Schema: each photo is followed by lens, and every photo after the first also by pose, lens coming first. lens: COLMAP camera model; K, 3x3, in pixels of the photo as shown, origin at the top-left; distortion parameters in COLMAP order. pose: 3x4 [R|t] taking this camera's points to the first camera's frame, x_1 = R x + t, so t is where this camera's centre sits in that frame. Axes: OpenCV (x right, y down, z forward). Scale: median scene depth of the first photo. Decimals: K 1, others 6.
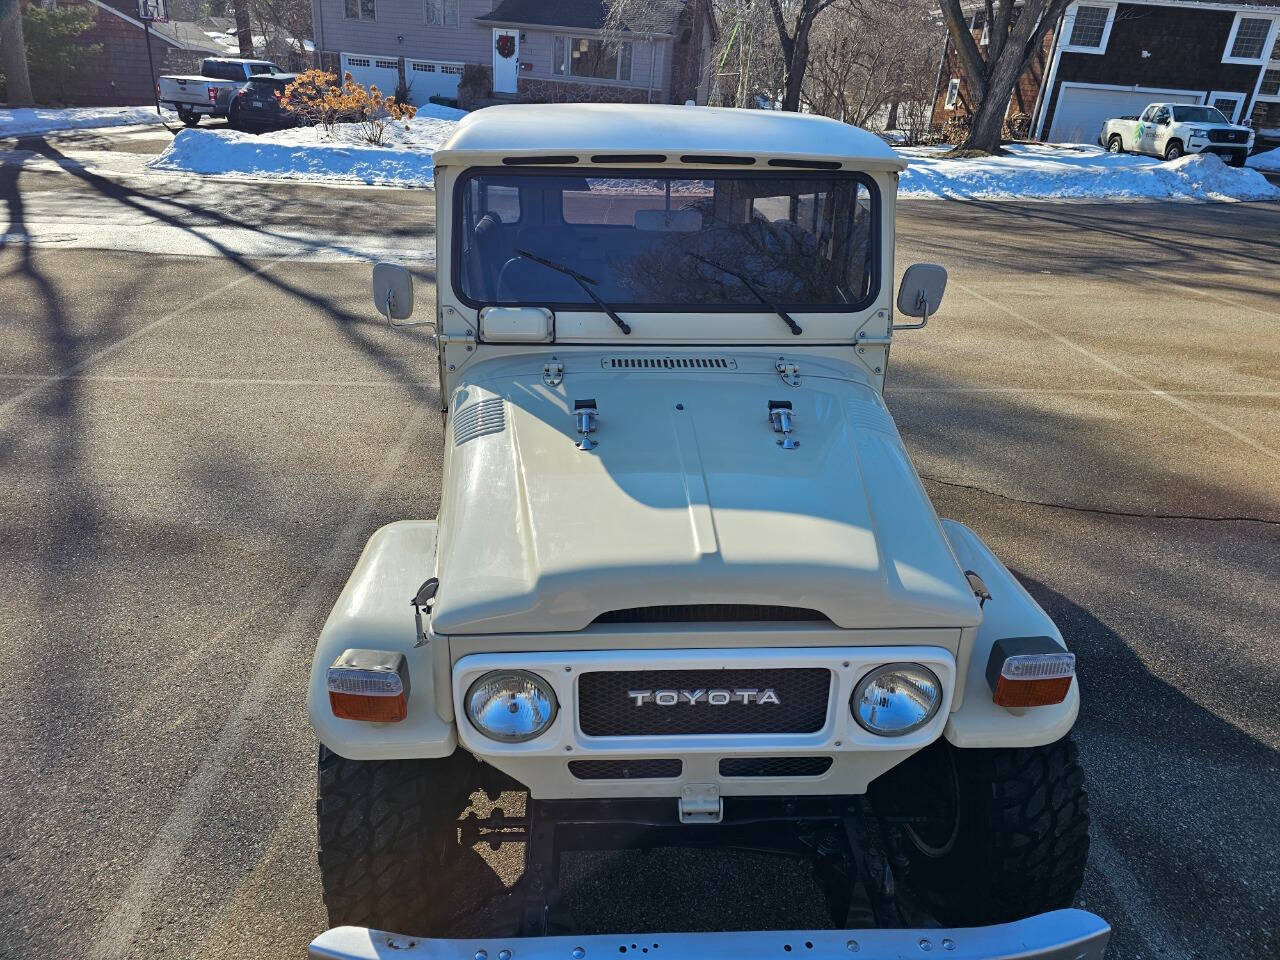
lens RADIAL K [[843.1, 0, 644.8], [0, 843.1, 458.7], [0, 0, 1]] dist [0.056775, -0.054615]
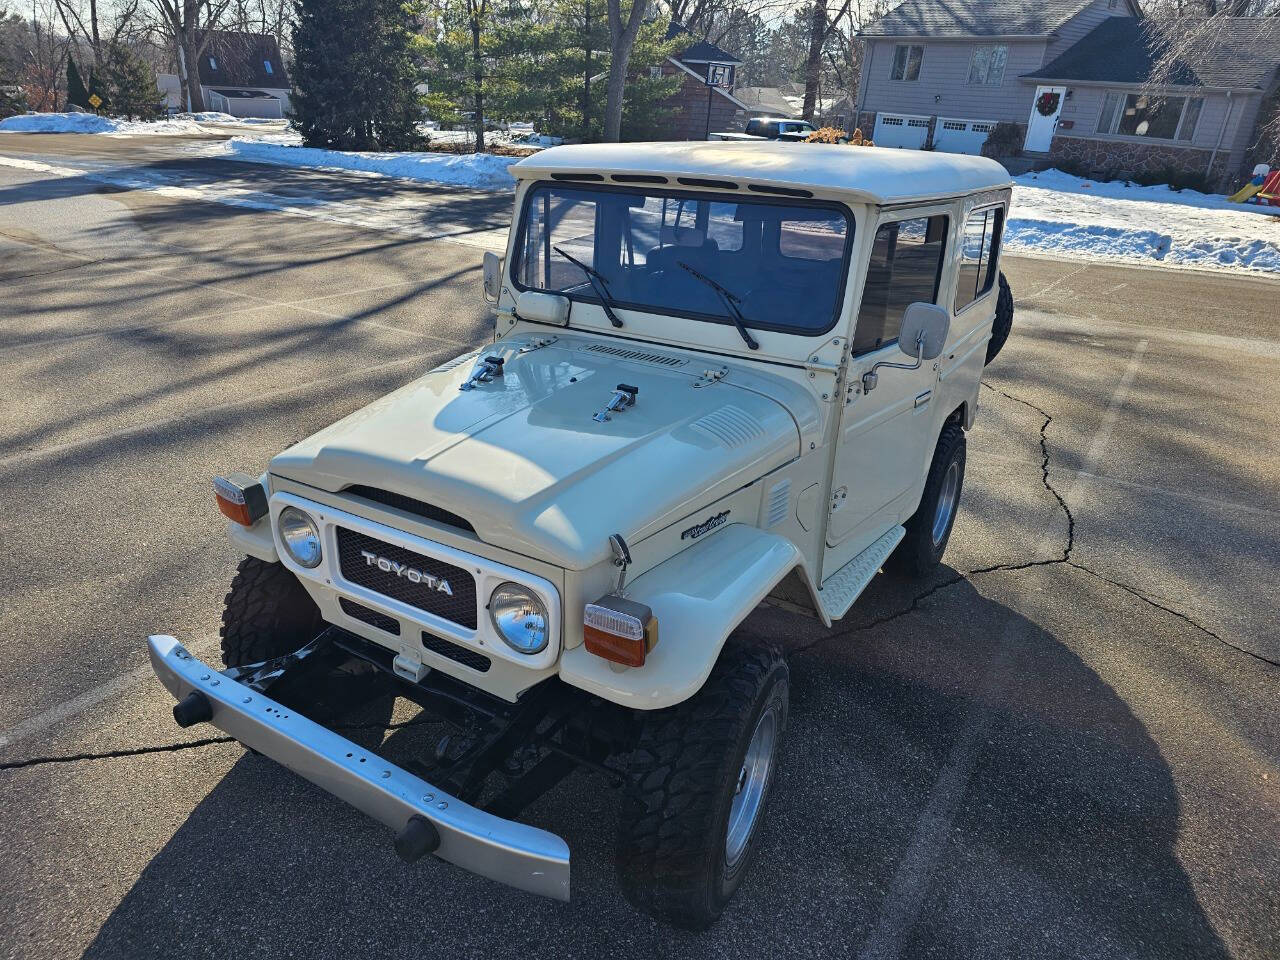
lens RADIAL K [[854.5, 0, 652.3], [0, 854.5, 464.9], [0, 0, 1]] dist [0.066892, -0.062962]
pose [[0.832012, 0.210138, -0.513418, 0.661297], [-0.239997, 0.970737, 0.008393, 0.015166], [0.500157, 0.116236, 0.858098, 0.033069]]
